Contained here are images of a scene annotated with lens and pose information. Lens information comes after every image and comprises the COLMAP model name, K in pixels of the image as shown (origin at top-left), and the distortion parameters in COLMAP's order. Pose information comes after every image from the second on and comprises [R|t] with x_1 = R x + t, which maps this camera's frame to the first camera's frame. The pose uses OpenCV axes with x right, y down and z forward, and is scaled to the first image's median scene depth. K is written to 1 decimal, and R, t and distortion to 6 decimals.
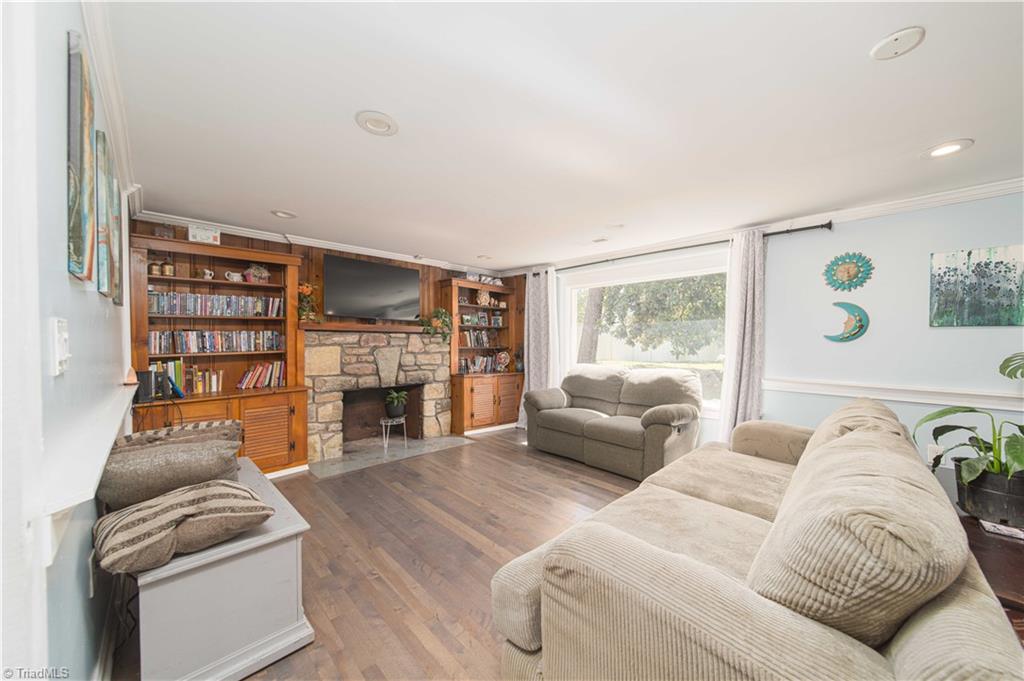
lens RADIAL K [[356.8, 0, 507.3], [0, 356.8, 339.6], [0, 0, 1]] dist [-0.001173, 0.000019]
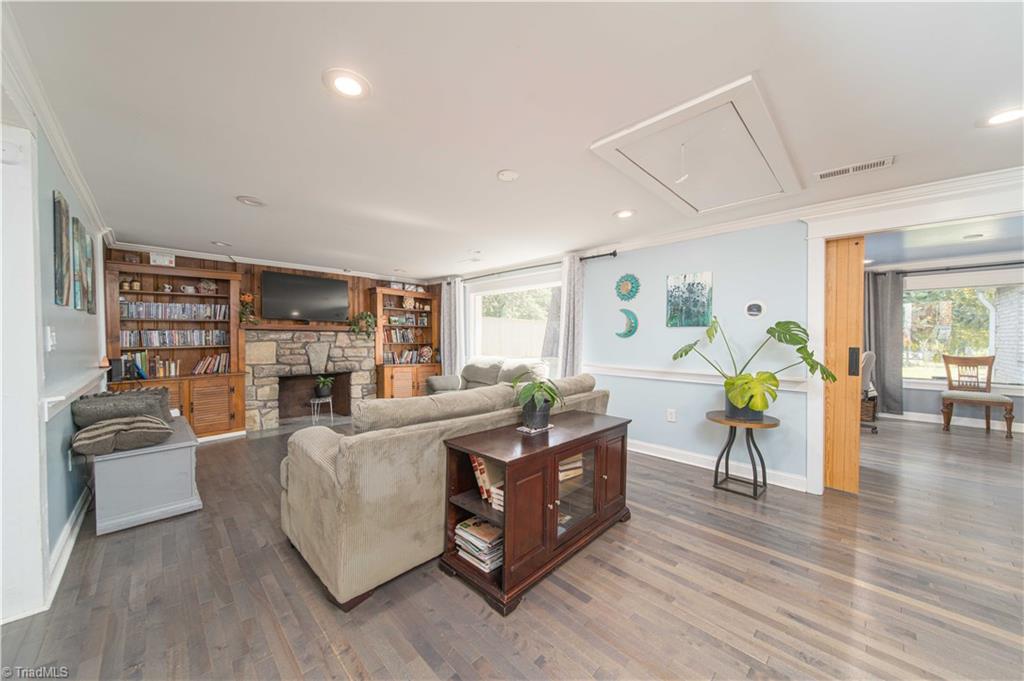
lens RADIAL K [[356.8, 0, 516.8], [0, 356.8, 339.5], [0, 0, 1]] dist [-0.001173, 0.000019]
pose [[0.999941, -0.001515, 0.010770, 0.418004], [0.001451, 0.999981, 0.005998, 0.003997], [-0.010779, -0.005982, 0.999924, -0.322354]]
